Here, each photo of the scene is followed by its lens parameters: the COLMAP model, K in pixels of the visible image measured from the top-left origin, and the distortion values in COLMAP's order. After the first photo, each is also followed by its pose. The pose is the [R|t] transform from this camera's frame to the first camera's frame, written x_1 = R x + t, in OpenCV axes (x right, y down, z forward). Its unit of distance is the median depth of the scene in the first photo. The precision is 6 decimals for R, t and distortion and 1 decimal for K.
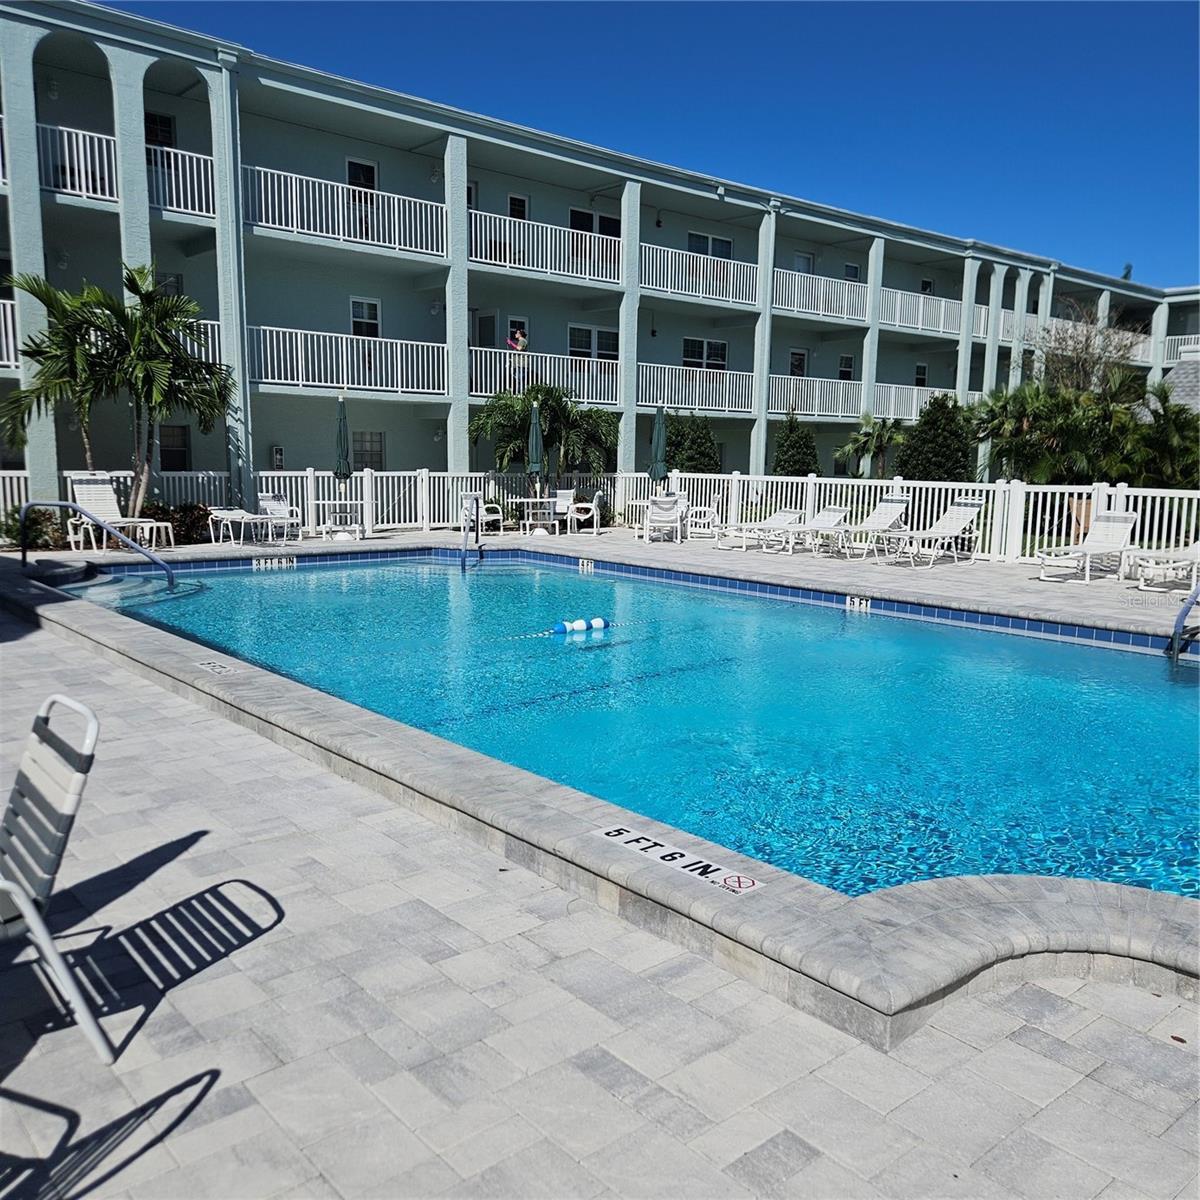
lens RADIAL K [[1070.2, 0, 622.8], [0, 1070.2, 571.1], [0, 0, 1]] dist [0.099328, -0.073602]
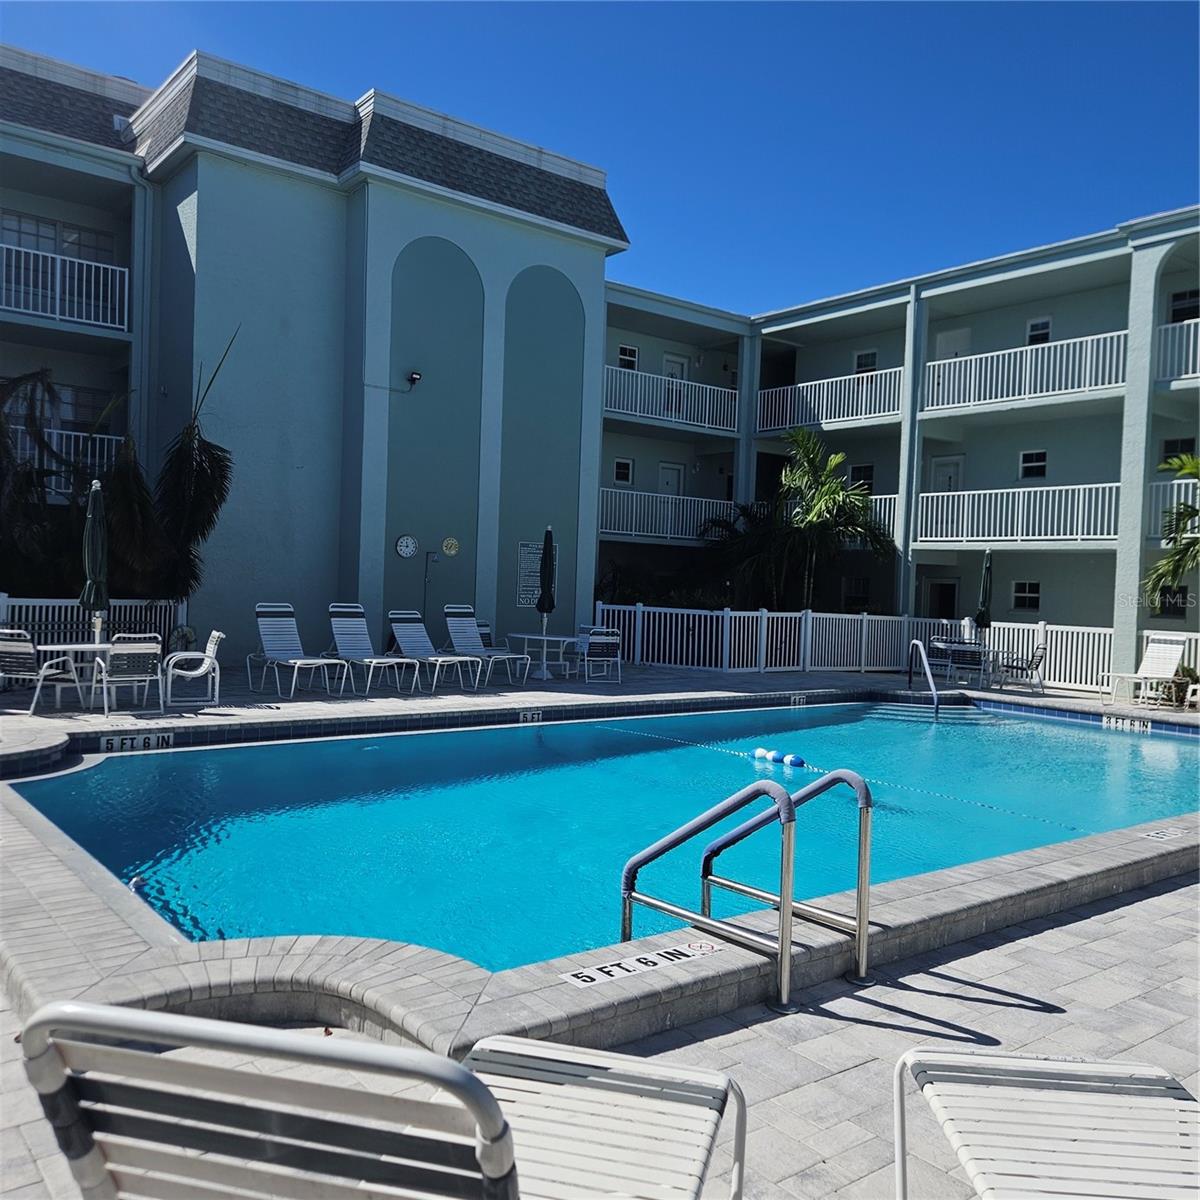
lens RADIAL K [[1070.2, 0, 622.8], [0, 1070.2, 571.1], [0, 0, 1]] dist [0.099328, -0.073602]
pose [[-0.025901, -0.029897, -0.999217, 0.738977], [-0.147027, 0.988797, -0.025774, -0.057323], [0.988793, 0.146244, -0.030006, 0.641536]]
